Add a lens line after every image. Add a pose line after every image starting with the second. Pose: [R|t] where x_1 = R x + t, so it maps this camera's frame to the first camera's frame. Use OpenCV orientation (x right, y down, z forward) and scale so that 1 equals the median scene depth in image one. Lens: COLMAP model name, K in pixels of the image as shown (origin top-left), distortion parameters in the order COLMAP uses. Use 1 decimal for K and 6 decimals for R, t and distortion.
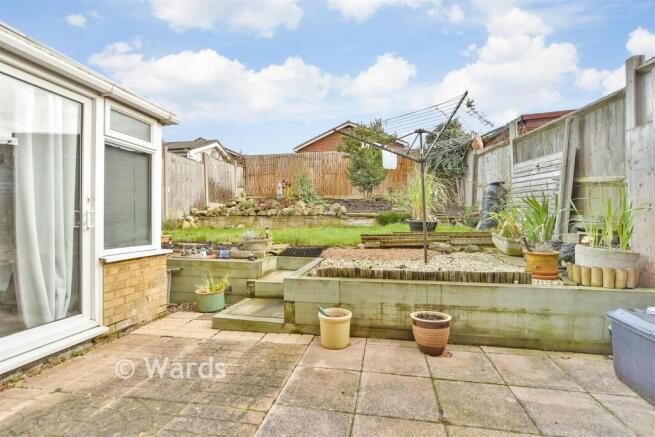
lens RADIAL K [[307.6, 0, 327.5], [0, 307.6, 218.5], [0, 0, 1]] dist [-0.001565, -0.000302]
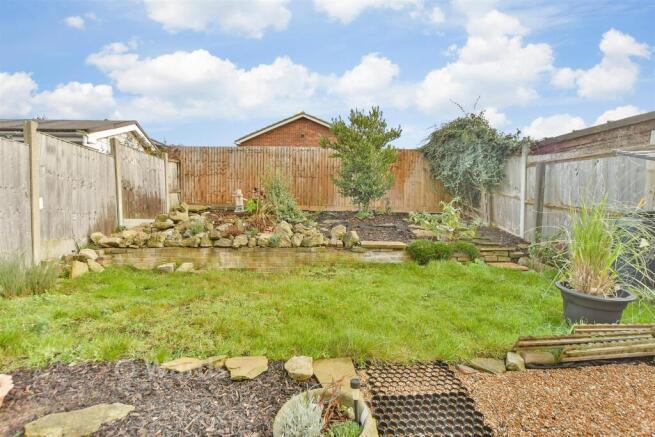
lens RADIAL K [[307.6, 0, 327.5], [0, 307.6, 218.5], [0, 0, 1]] dist [-0.001565, -0.000302]
pose [[0.973073, -0.001611, 0.230493, -0.138375], [-0.000940, 0.999940, 0.010956, -0.066266], [-0.230497, -0.010877, 0.973012, 0.325636]]
